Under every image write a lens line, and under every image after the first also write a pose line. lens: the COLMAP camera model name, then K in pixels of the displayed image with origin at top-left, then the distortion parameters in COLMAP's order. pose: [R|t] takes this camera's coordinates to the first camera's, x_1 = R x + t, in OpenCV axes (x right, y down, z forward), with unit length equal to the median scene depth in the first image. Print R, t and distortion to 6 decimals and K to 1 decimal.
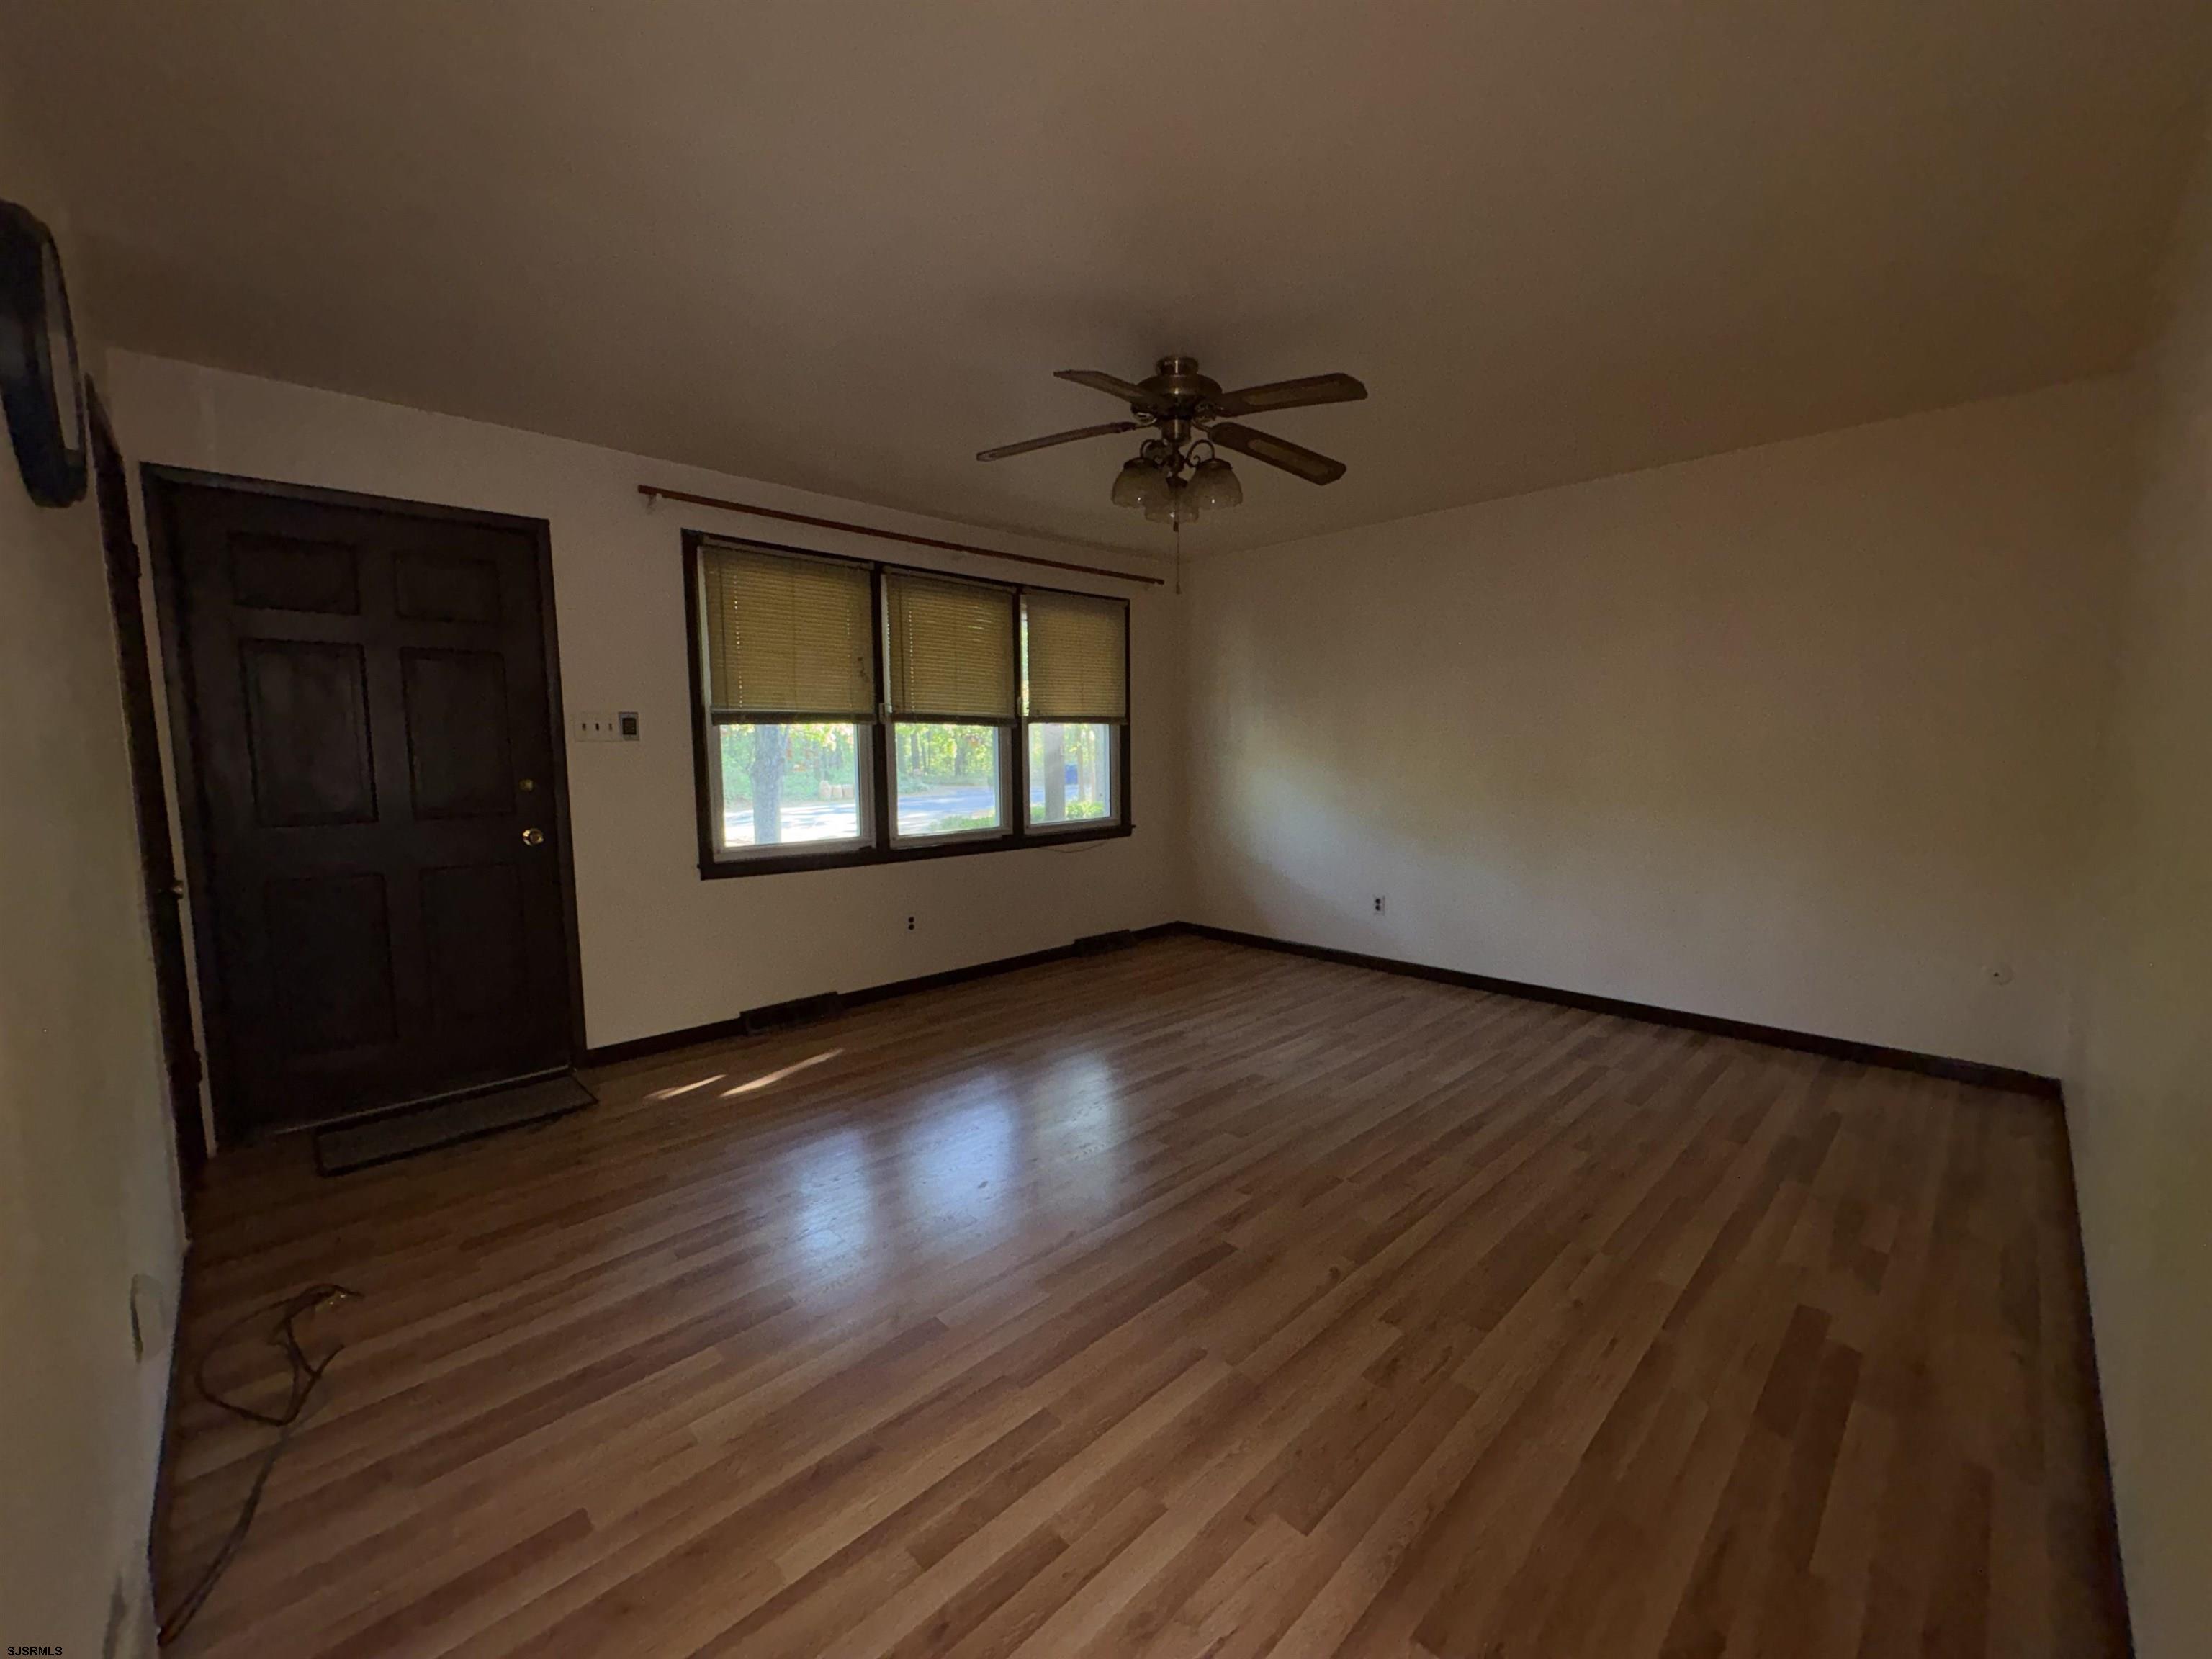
lens RADIAL K [[880.8, 0, 1104.4], [0, 880.8, 830.4], [0, 0, 1]] dist [0.001541, 0.000302]
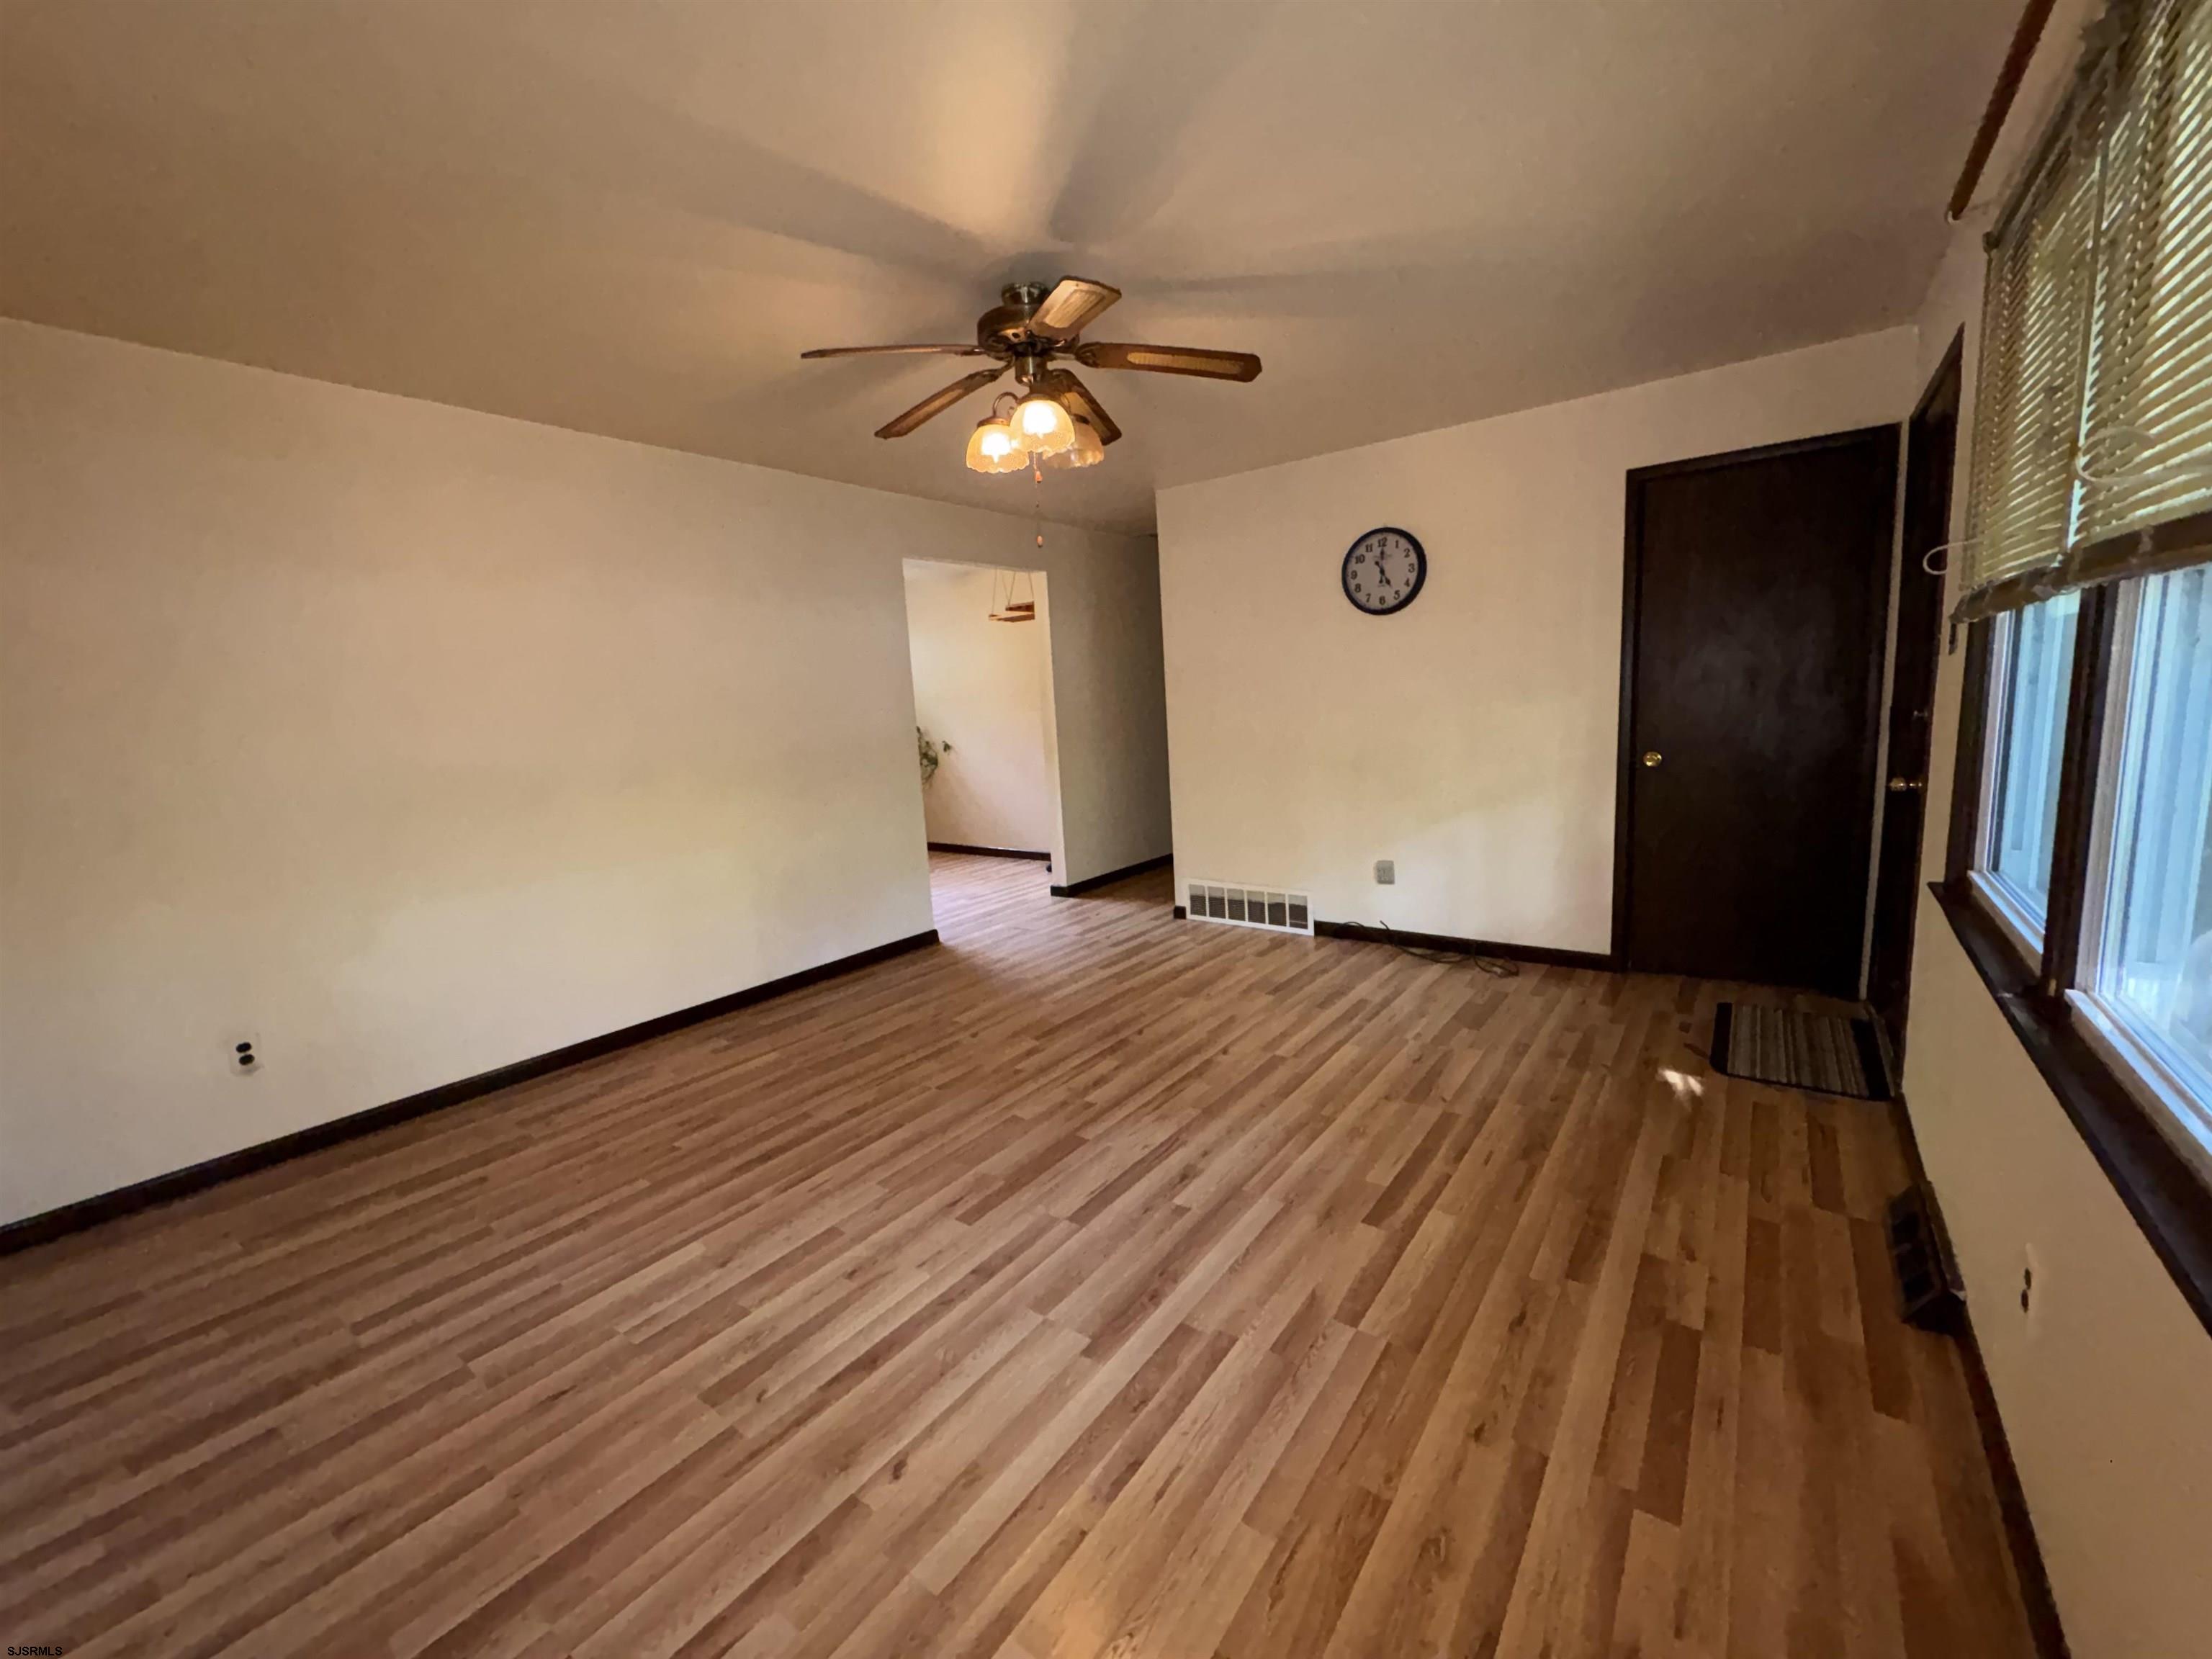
lens RADIAL K [[880.8, 0, 1104.4], [0, 880.8, 830.4], [0, 0, 1]] dist [0.001541, 0.000302]
pose [[-0.985196, 0.085897, -0.148360, 0.155351], [0.046810, 0.967319, 0.249206, -0.184576], [0.164917, 0.238572, -0.957019, 1.699762]]
